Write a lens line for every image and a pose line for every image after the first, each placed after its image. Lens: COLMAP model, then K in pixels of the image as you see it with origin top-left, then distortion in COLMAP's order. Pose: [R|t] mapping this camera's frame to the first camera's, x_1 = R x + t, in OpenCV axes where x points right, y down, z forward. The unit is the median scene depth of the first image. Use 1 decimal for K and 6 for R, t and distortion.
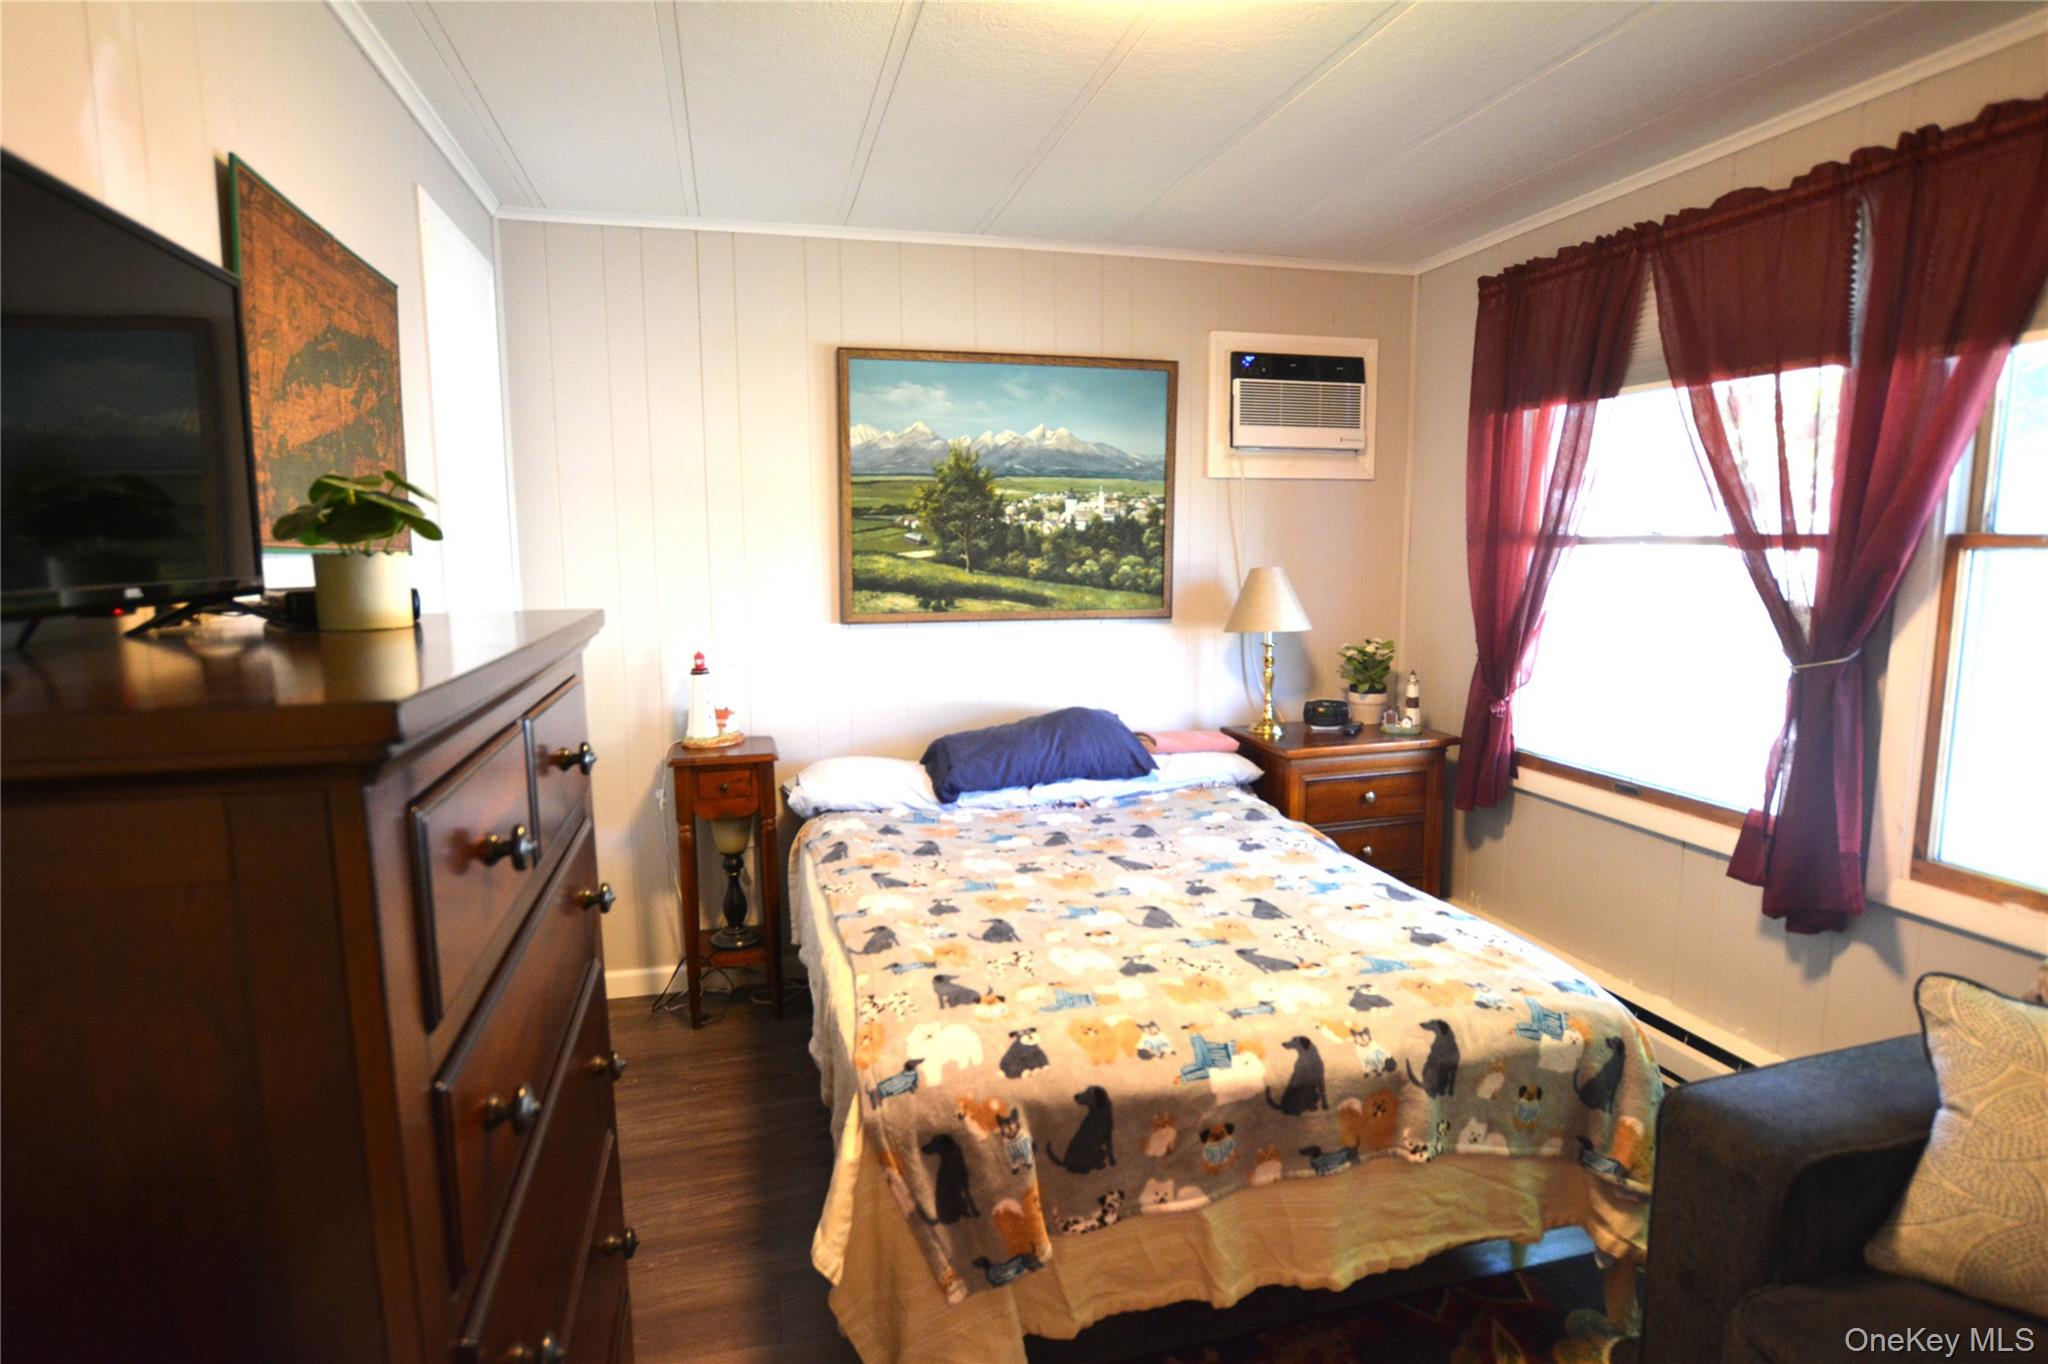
lens RADIAL K [[1034.3, 0, 1022.5], [0, 1034.3, 667.1], [0, 0, 1]] dist [-0.024463, 0.001042]
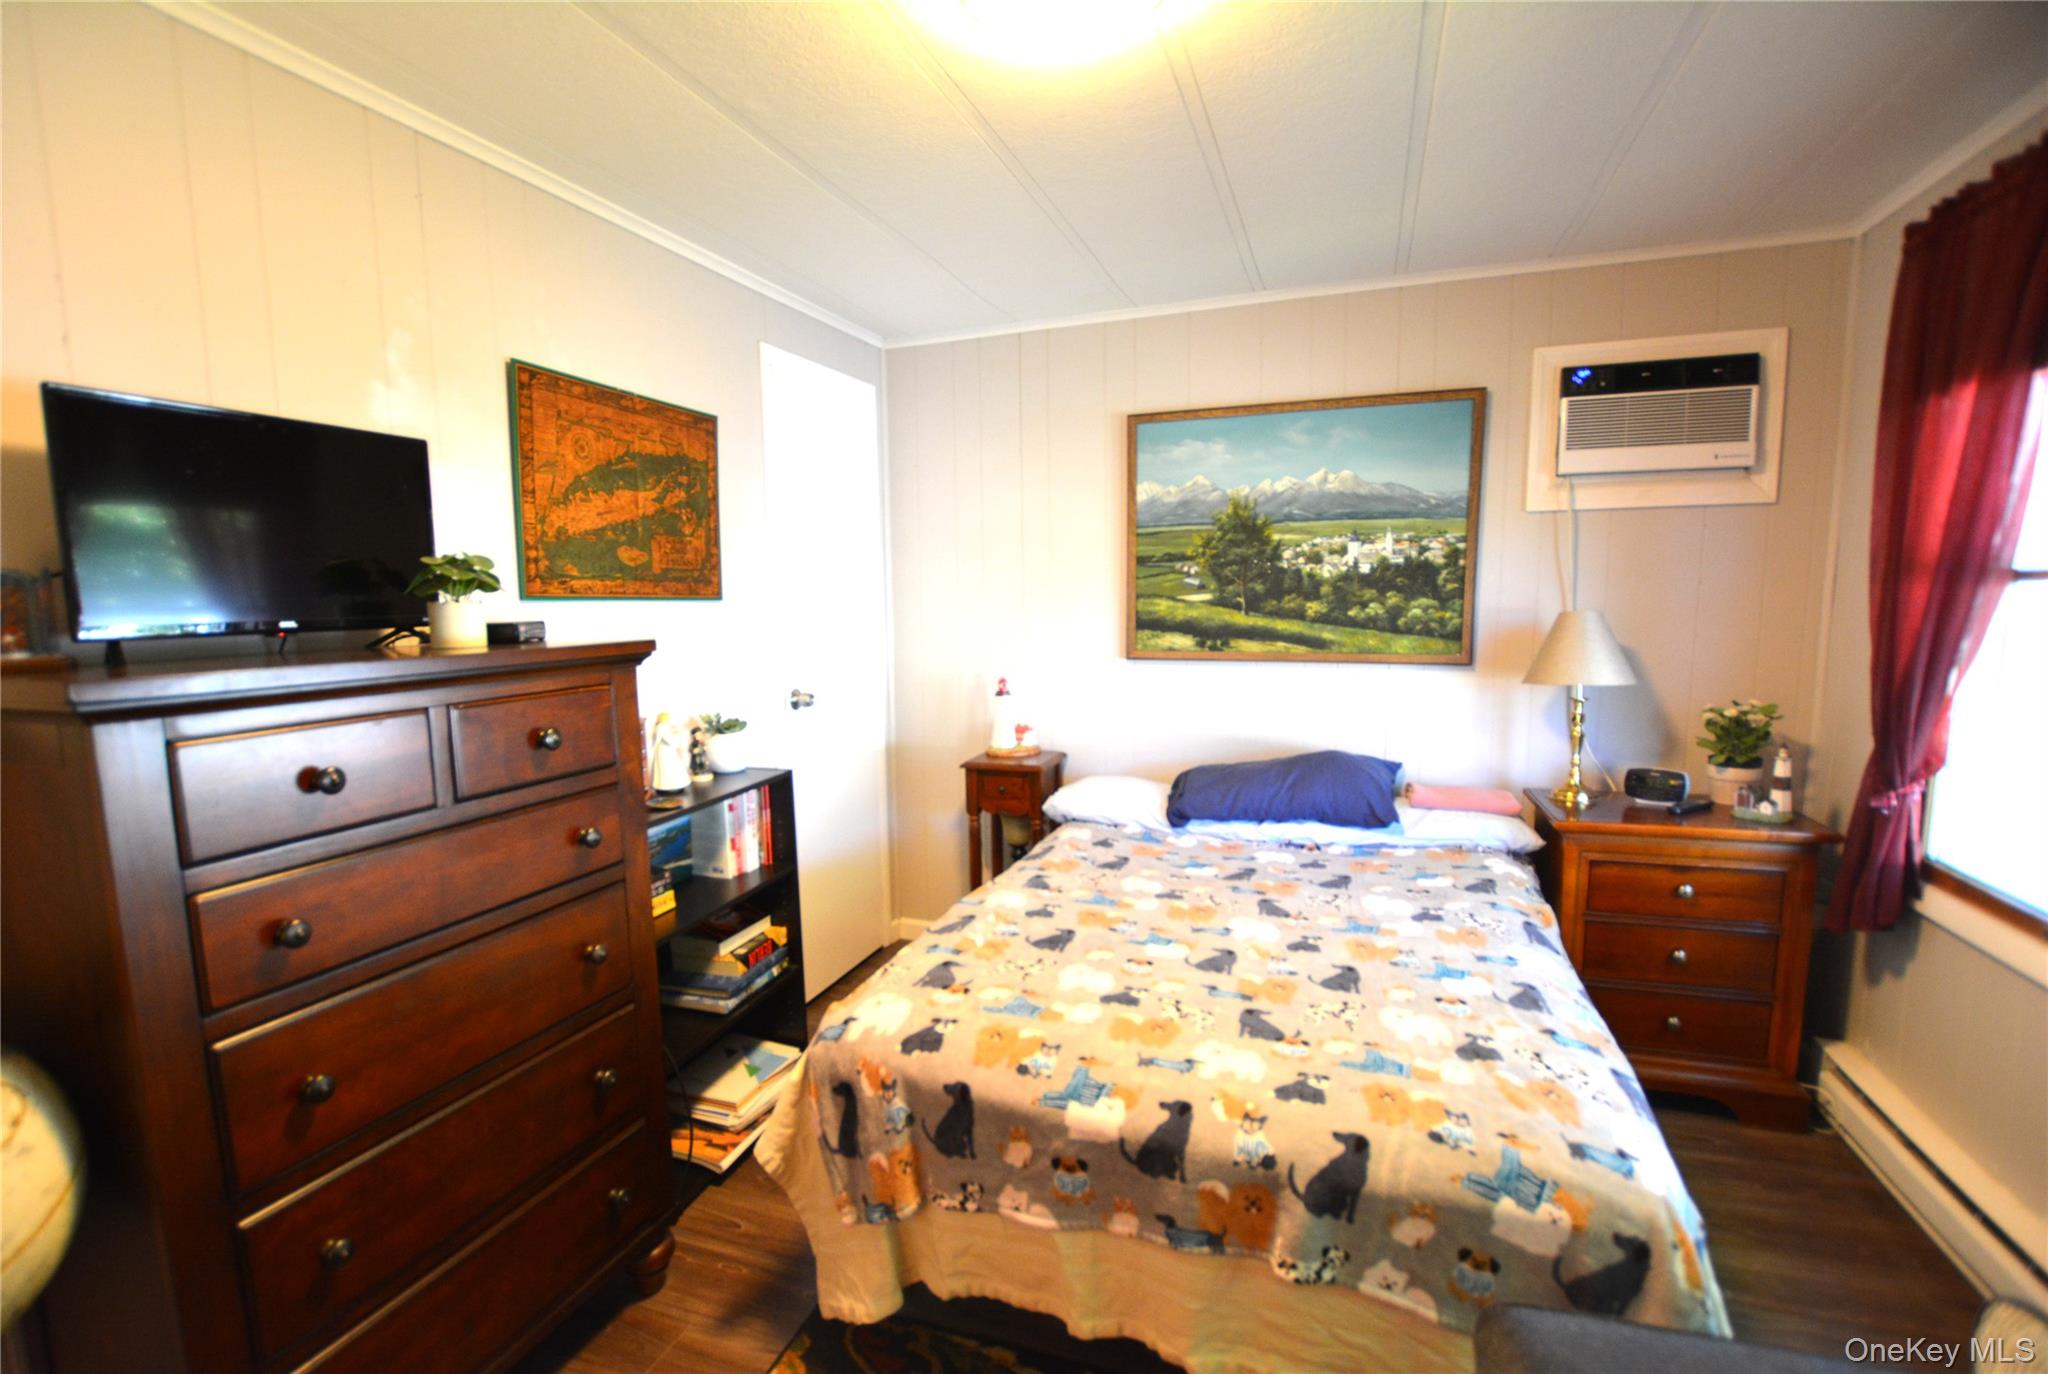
lens RADIAL K [[915.4, 0, 1018.2], [0, 915.4, 701.6], [0, 0, 1]] dist [-0.027489, 0.001491]
pose [[0.821288, 0.059443, -0.567409, 0.342777], [-0.056332, 0.998146, 0.023031, -0.013506], [0.567726, 0.013048, 0.823114, 0.119577]]
